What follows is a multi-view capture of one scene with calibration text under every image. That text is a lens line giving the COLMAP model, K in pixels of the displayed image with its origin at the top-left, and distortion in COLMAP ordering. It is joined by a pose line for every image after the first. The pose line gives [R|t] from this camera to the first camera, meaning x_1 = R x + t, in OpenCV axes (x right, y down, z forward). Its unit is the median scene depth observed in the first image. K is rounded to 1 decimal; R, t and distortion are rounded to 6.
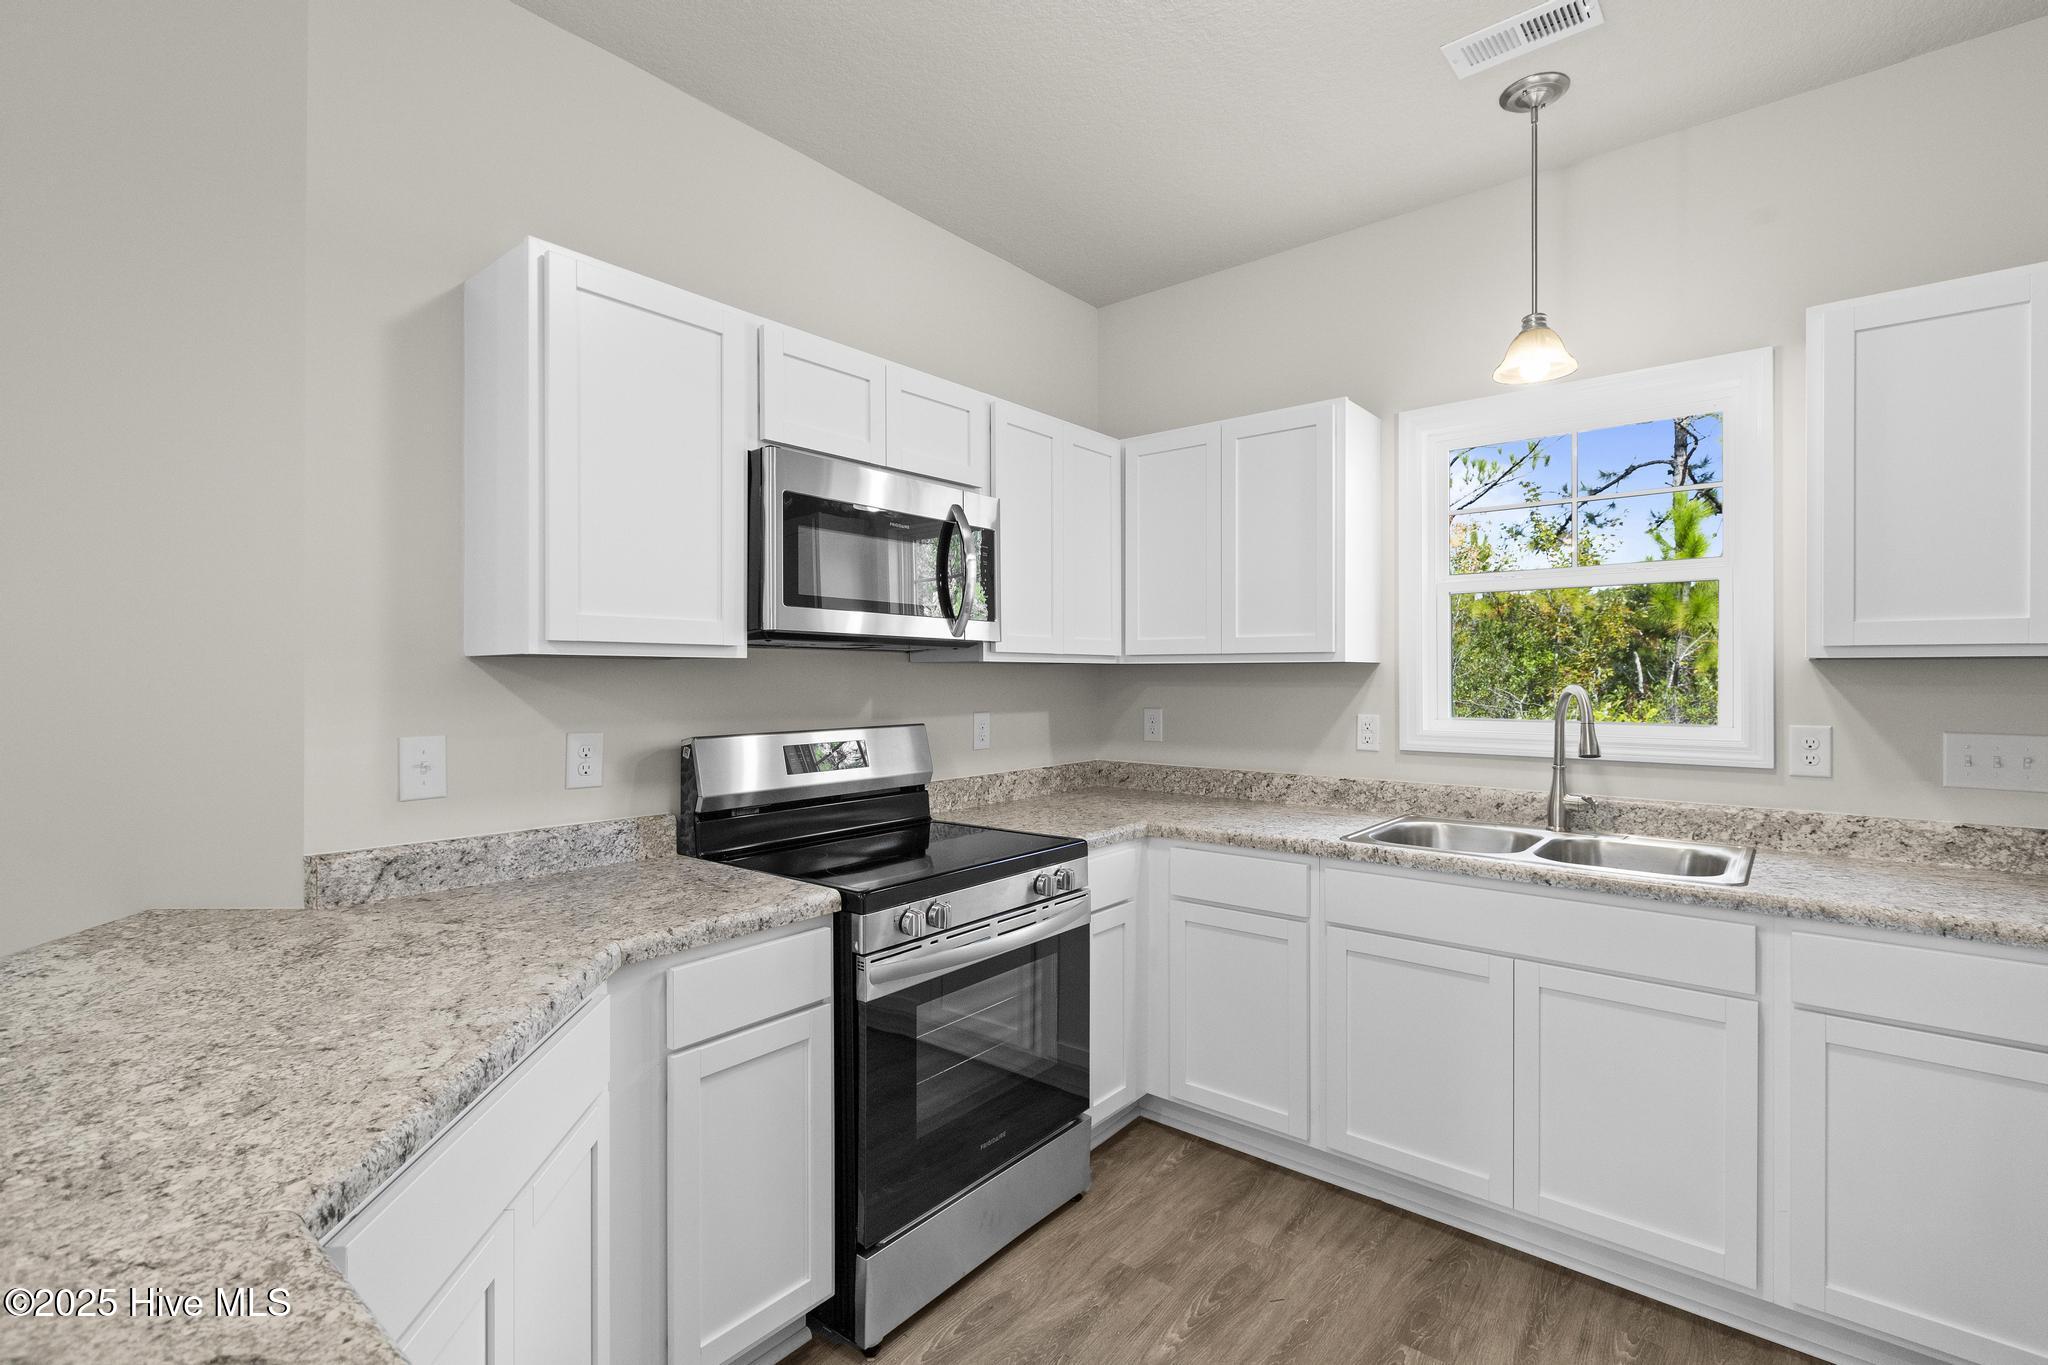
lens RADIAL K [[931.7, 0, 1031.9], [0, 931.7, 668.8], [0, 0, 1]] dist [0.004123, -0.000480]
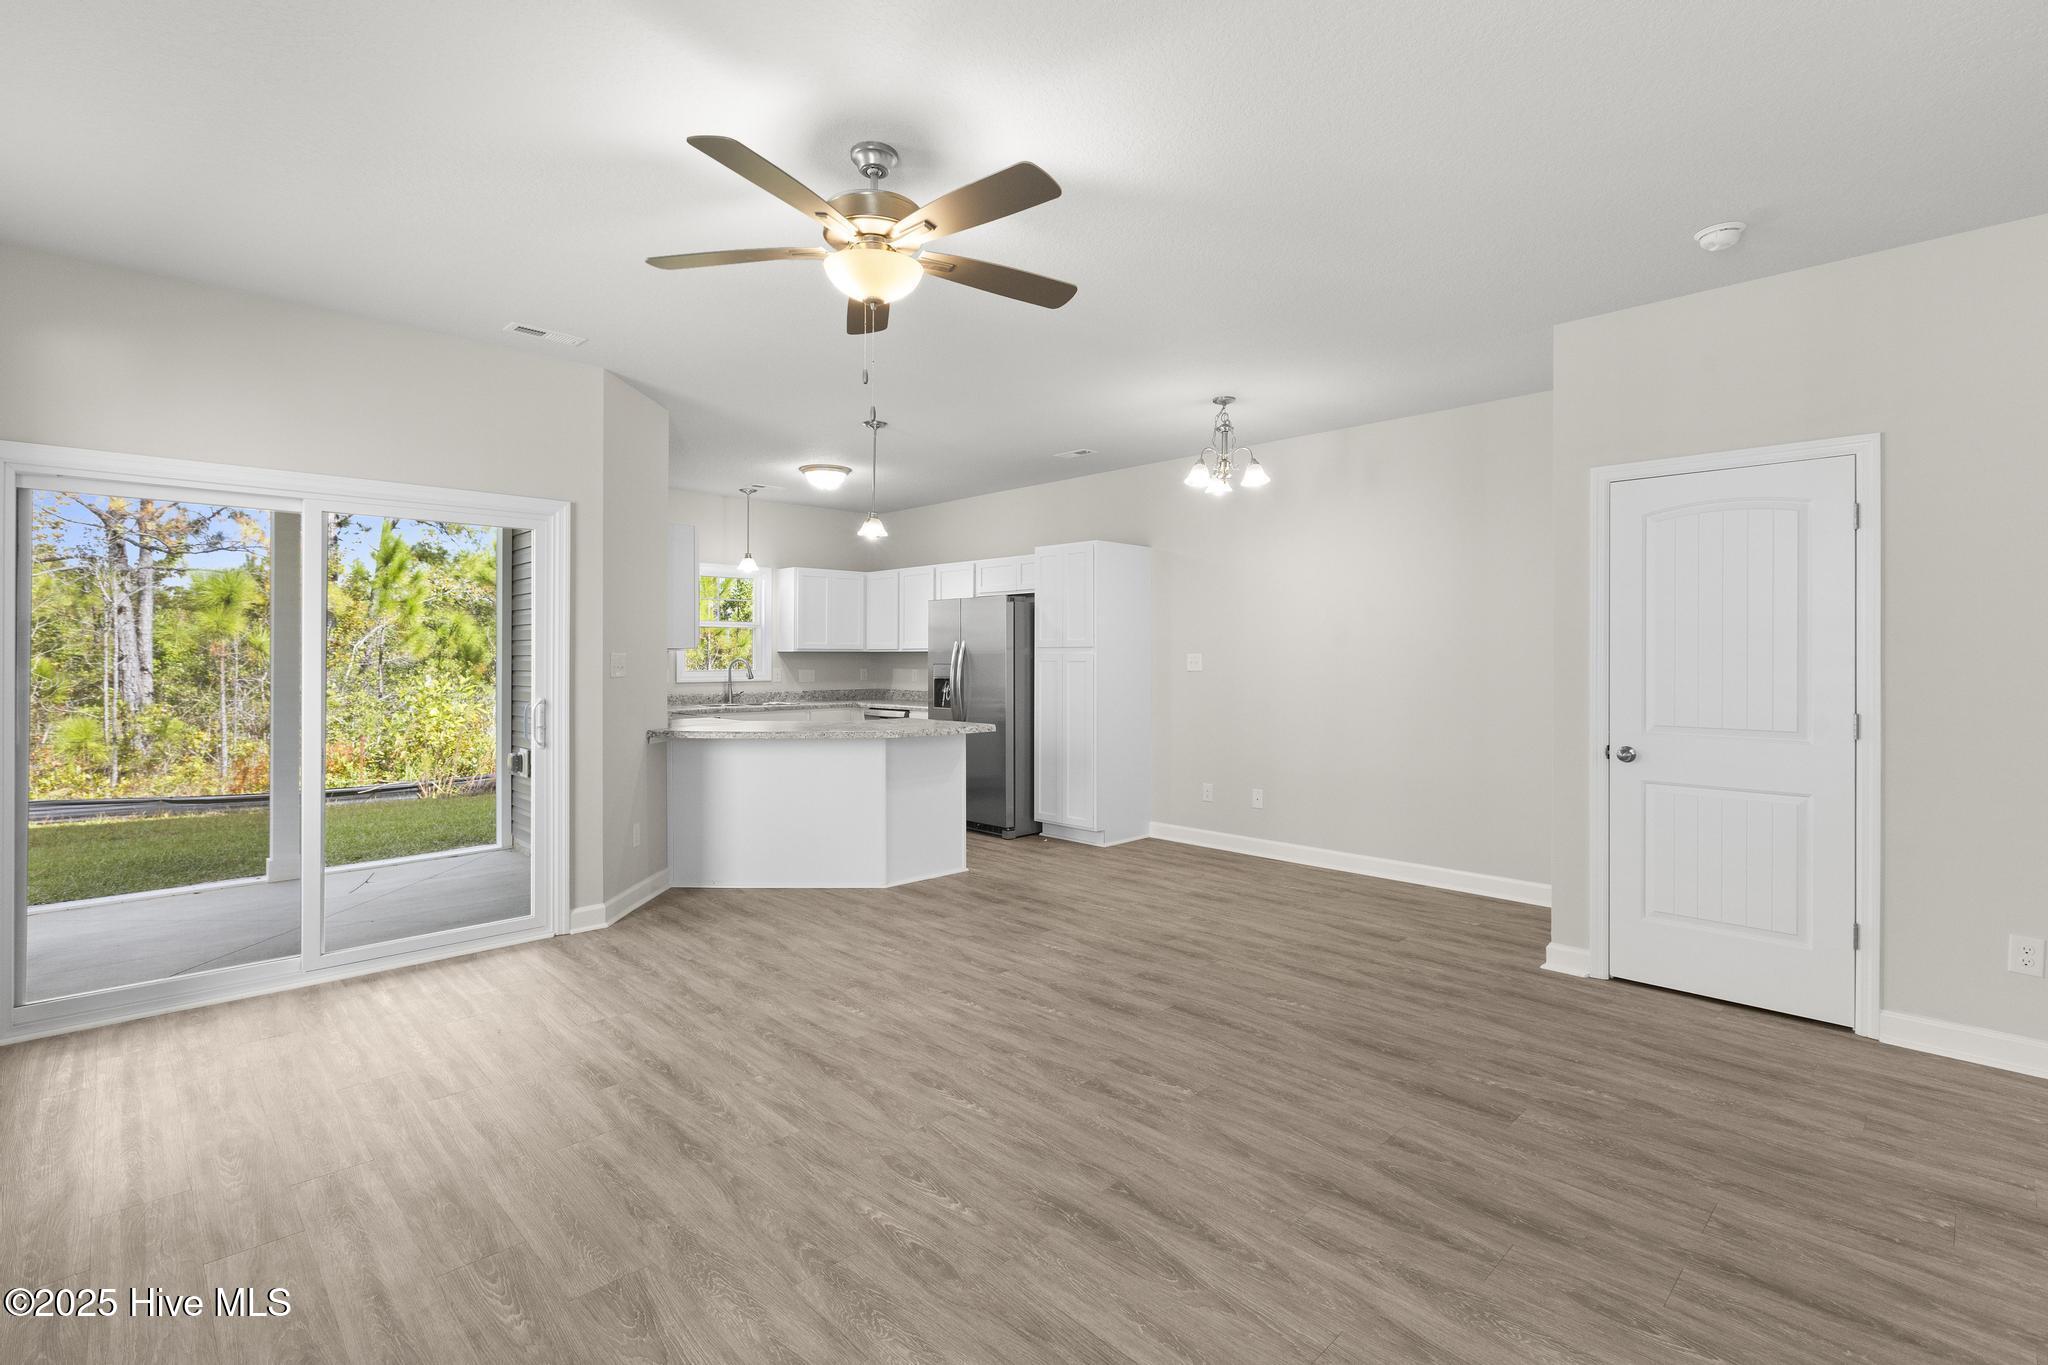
lens RADIAL K [[931.7, 0, 1031.9], [0, 931.7, 668.8], [0, 0, 1]] dist [0.004123, -0.000480]
pose [[0.107771, -0.012157, 0.994101, -3.055976], [-0.007121, 0.999890, 0.013000, 0.003289], [-0.994150, -0.008480, 0.107673, -0.476586]]
